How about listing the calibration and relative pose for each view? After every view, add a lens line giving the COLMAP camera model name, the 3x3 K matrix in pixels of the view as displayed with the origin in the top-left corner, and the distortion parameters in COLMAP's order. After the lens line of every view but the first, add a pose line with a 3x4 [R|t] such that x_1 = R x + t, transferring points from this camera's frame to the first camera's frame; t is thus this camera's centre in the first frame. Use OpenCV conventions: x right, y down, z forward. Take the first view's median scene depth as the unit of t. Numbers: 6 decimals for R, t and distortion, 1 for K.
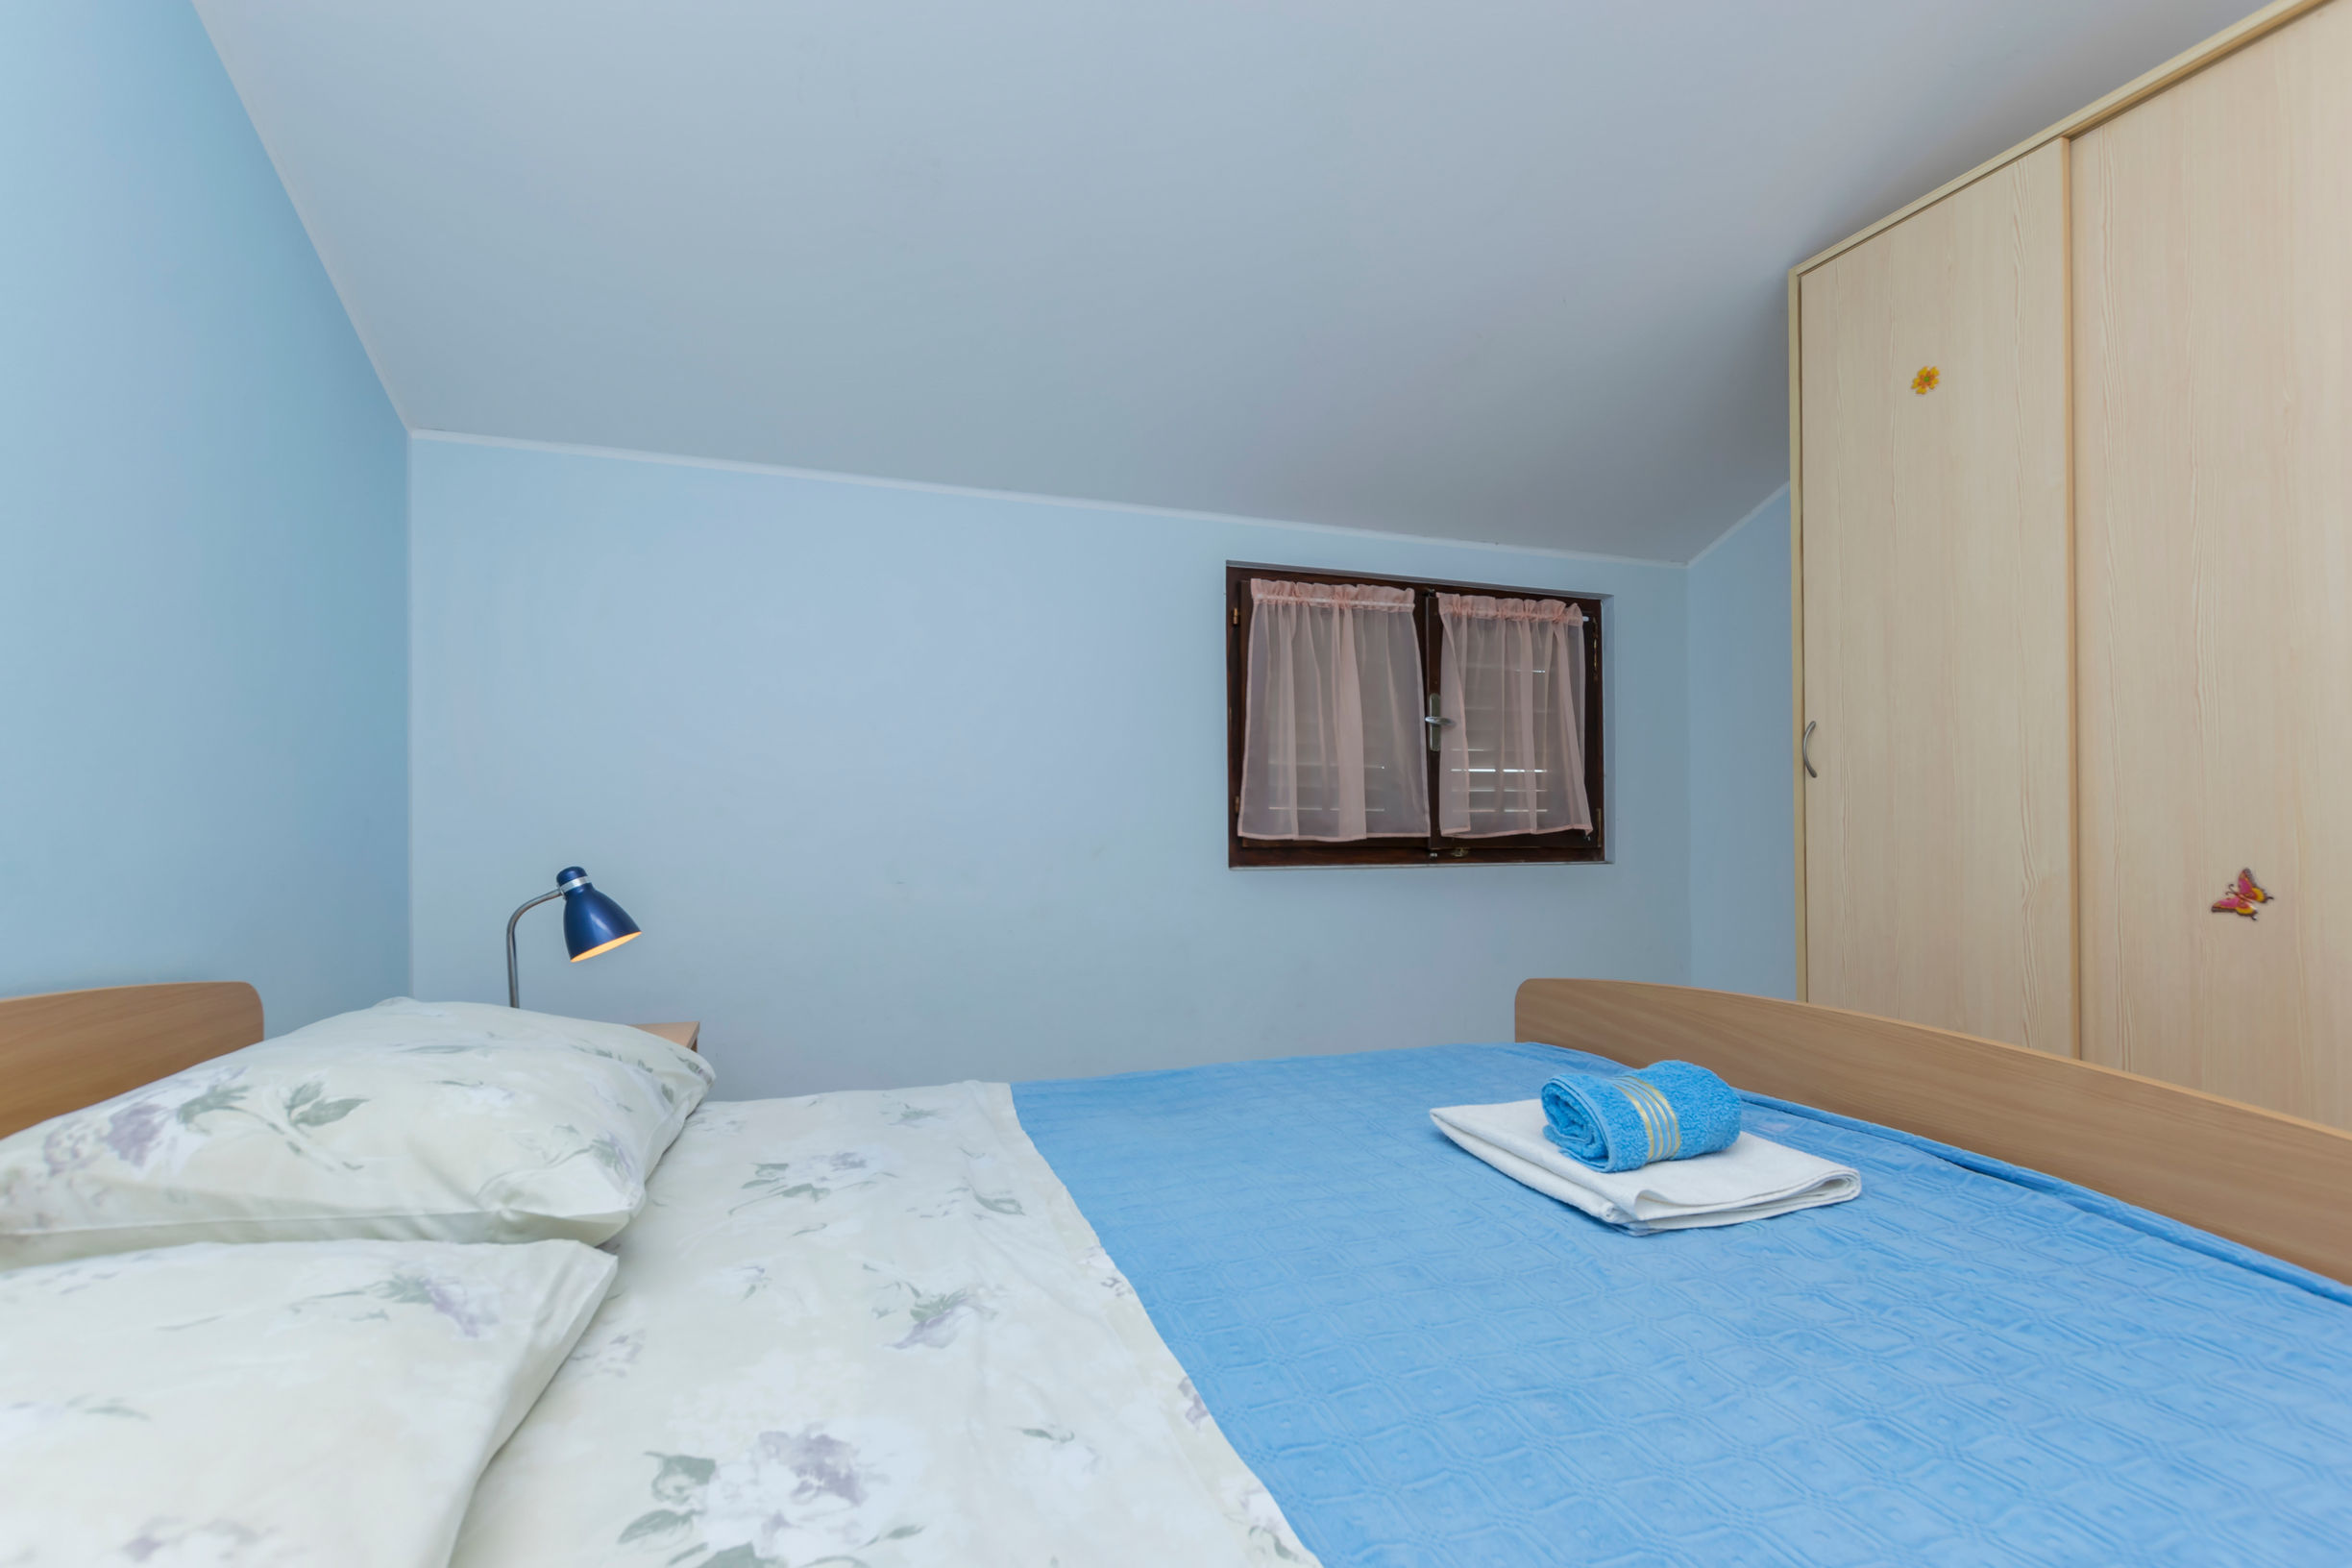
lens RADIAL K [[1012.5, 0, 1173.8], [0, 1012.5, 808.3], [0, 0, 1]] dist [0.002634, -0.000109]
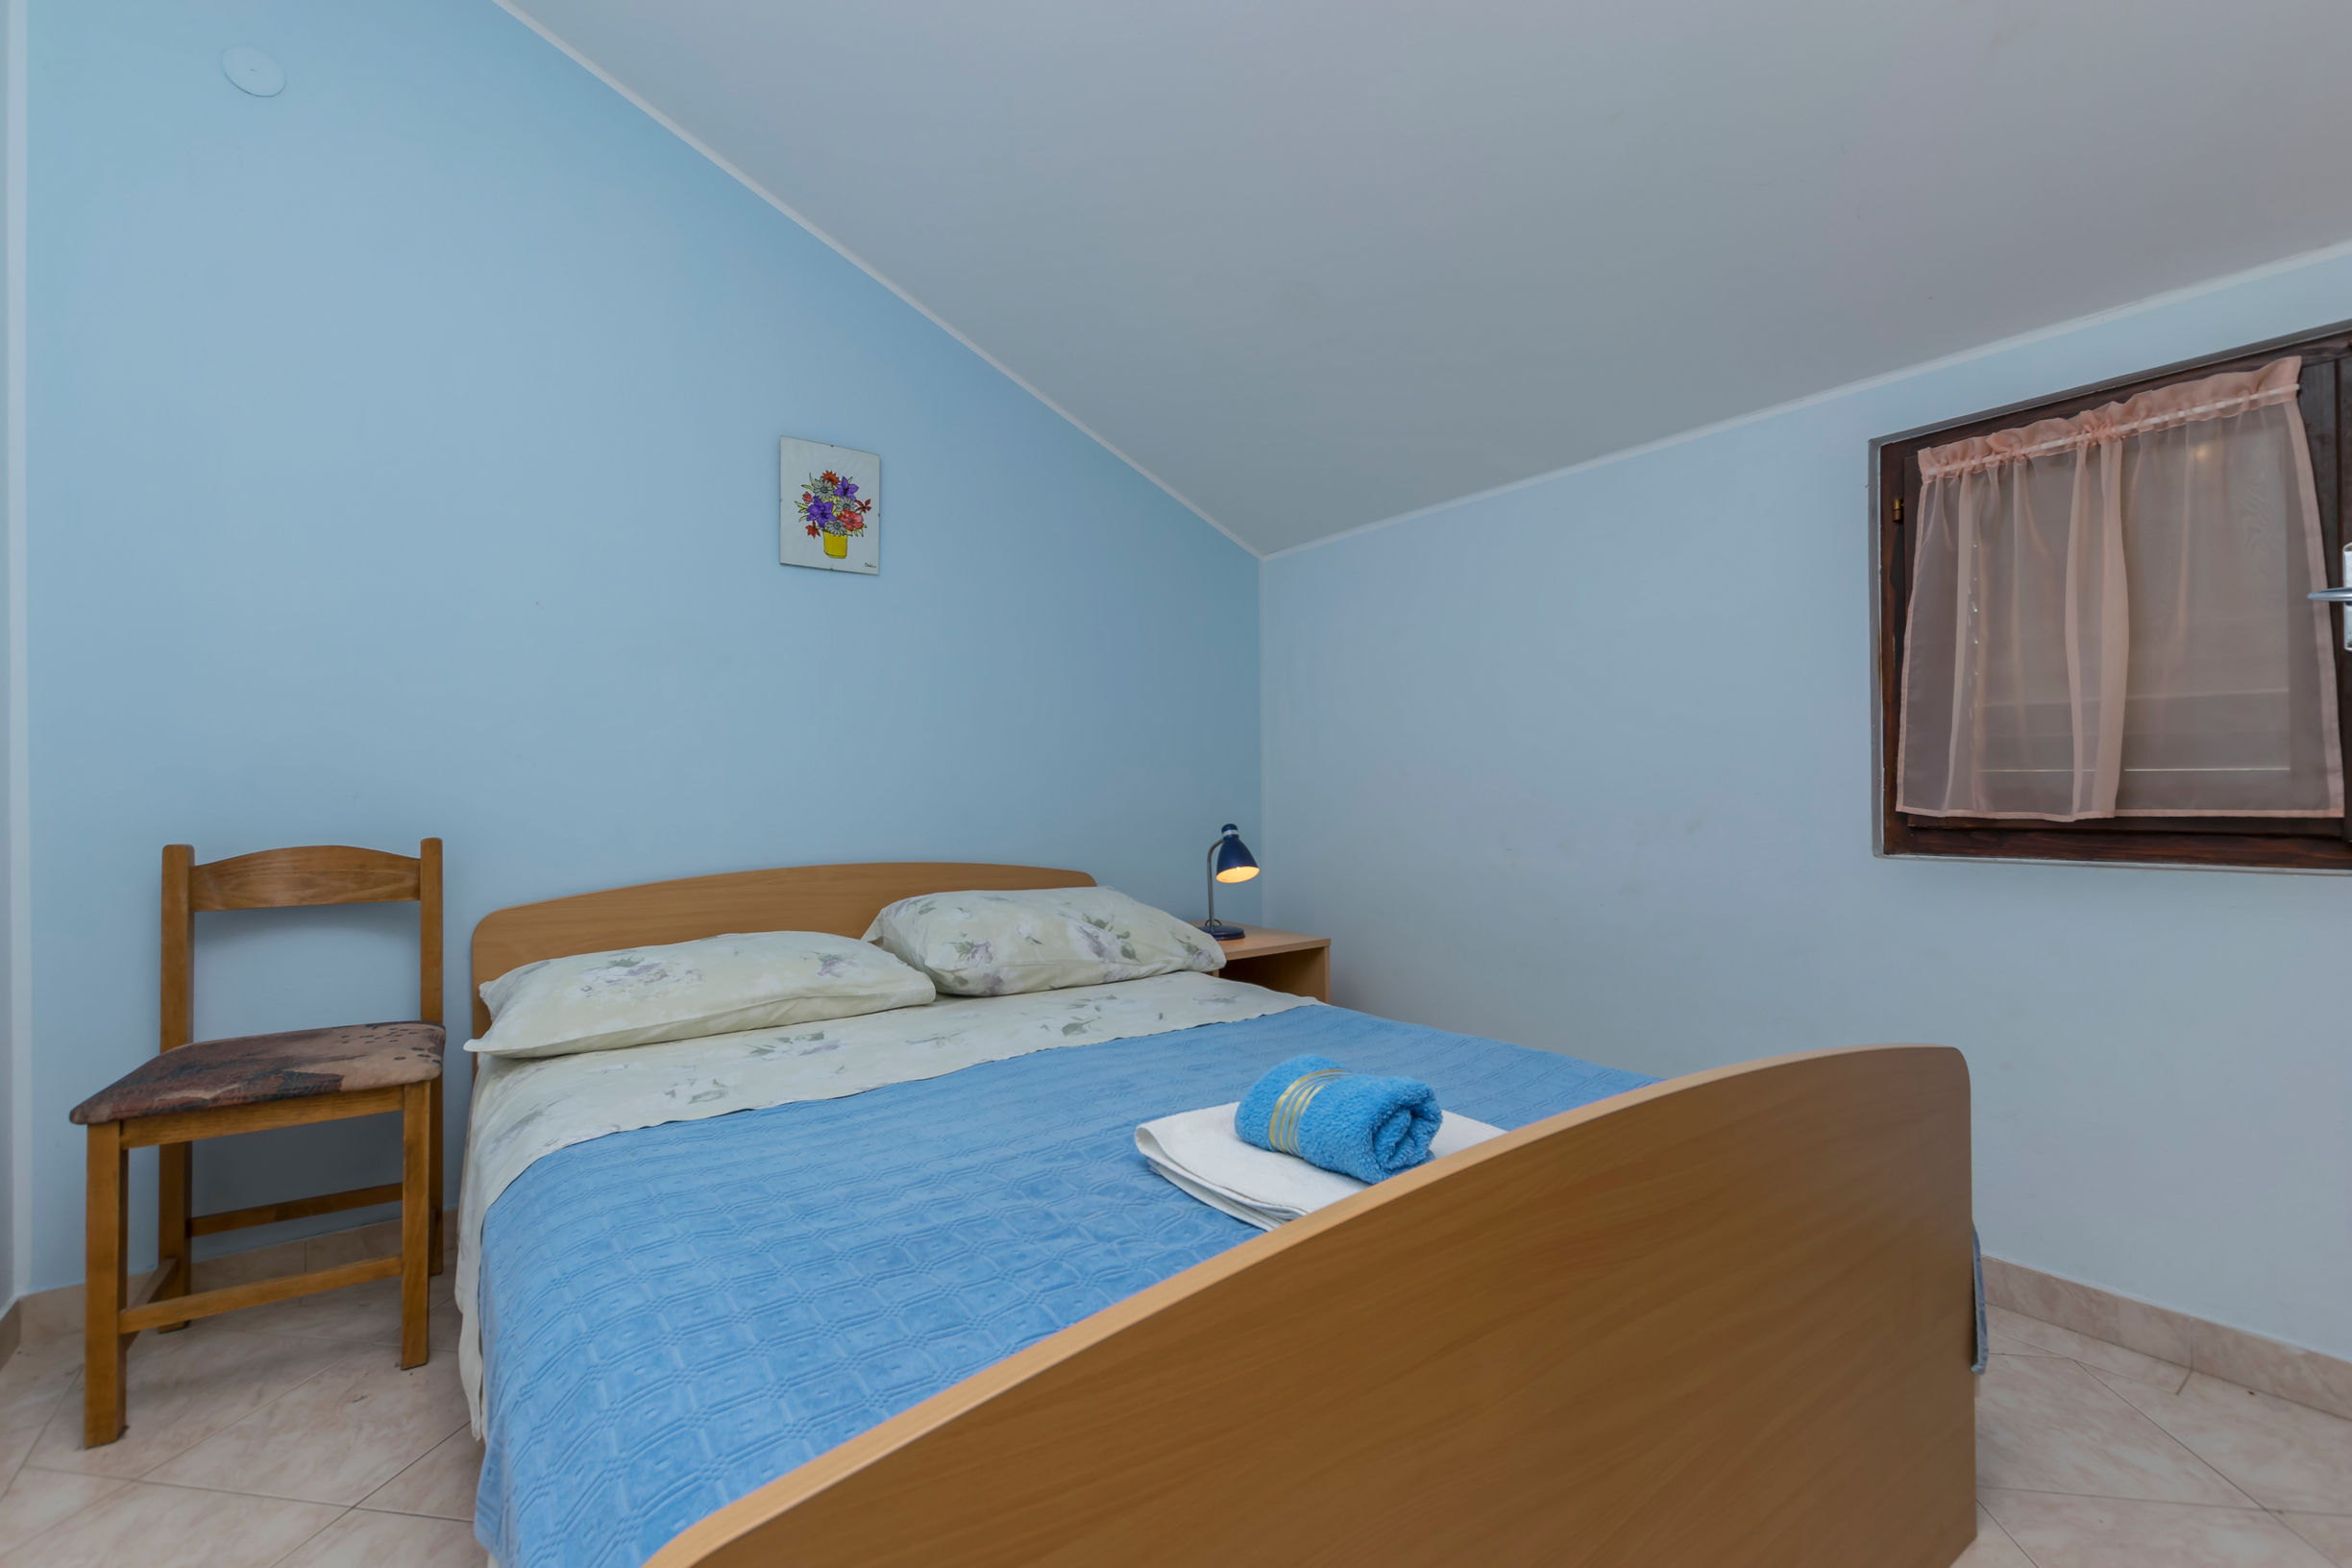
lens RADIAL K [[1012.5, 0, 1173.8], [0, 1012.5, 791.4], [0, 0, 1]] dist [0.002634, -0.000109]
pose [[0.308161, -0.008635, -0.951295, 0.592457], [0.013151, 0.999902, -0.004816, 0.009590], [0.951243, -0.011027, 0.308244, 0.278469]]
